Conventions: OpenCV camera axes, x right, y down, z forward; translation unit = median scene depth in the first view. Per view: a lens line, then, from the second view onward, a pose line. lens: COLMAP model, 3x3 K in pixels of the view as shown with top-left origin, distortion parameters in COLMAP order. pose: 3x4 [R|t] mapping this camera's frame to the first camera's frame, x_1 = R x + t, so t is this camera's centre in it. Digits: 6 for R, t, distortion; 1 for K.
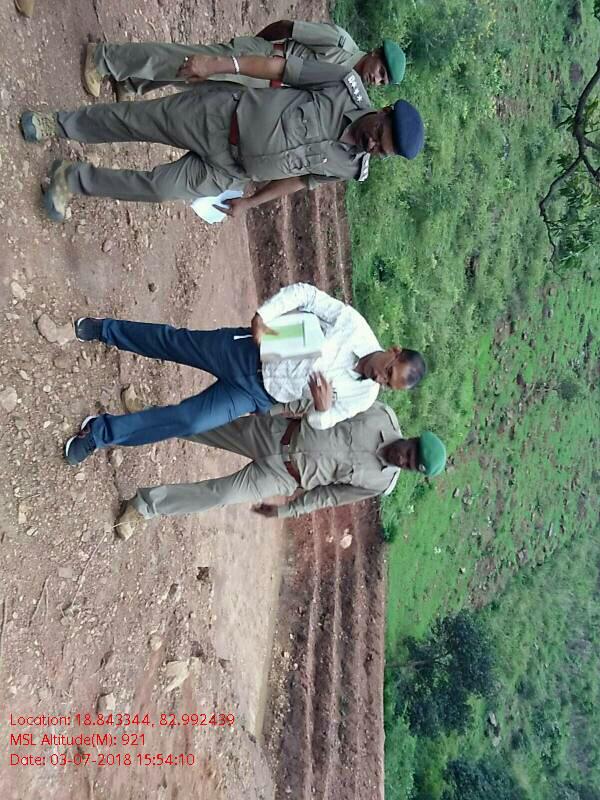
lens RADIAL K [[654.7, 0, 300.0], [0, 654.7, 400.0], [0, 0, 1]] dist [0.060869, -0.073437]
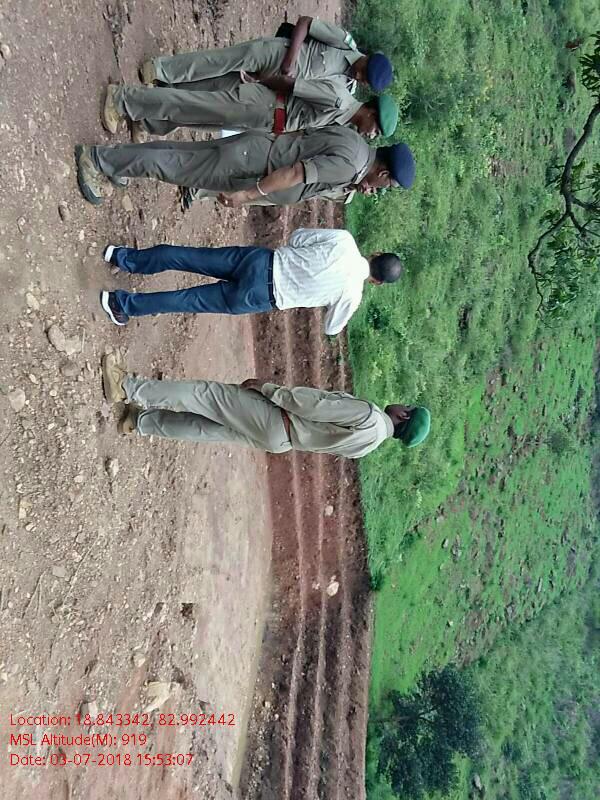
lens RADIAL K [[654.7, 0, 300.0], [0, 654.7, 400.0], [0, 0, 1]] dist [0.060869, -0.073437]
pose [[0.999230, 0.037846, 0.010351, 0.000216], [-0.037054, 0.996977, -0.068290, 0.002377], [-0.012904, 0.067854, 0.997612, -0.003152]]
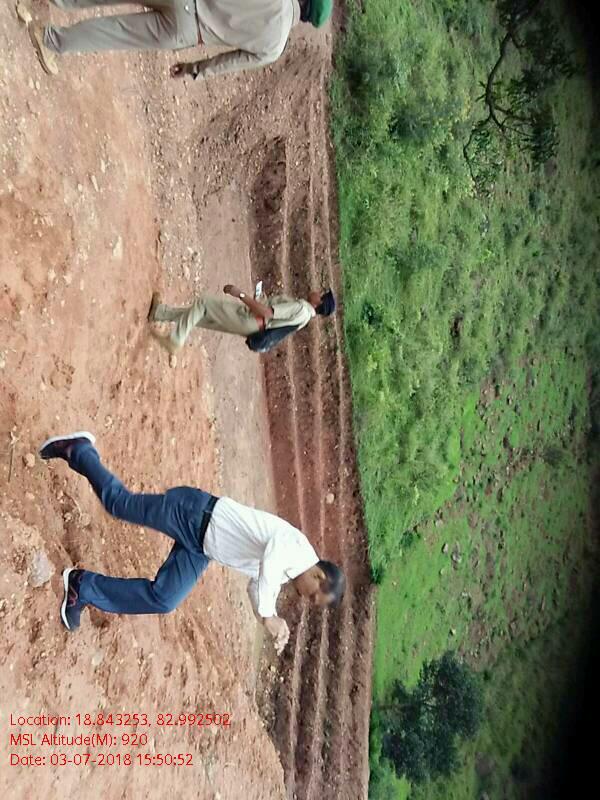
lens RADIAL K [[654.7, 0, 300.0], [0, 654.7, 400.0], [0, 0, 1]] dist [0.060869, -0.073437]
pose [[0.999646, 0.026606, 0.000210, 0.007875], [-0.026297, 0.989165, -0.144432, 0.092090], [-0.004050, 0.144376, 0.989515, -0.061154]]
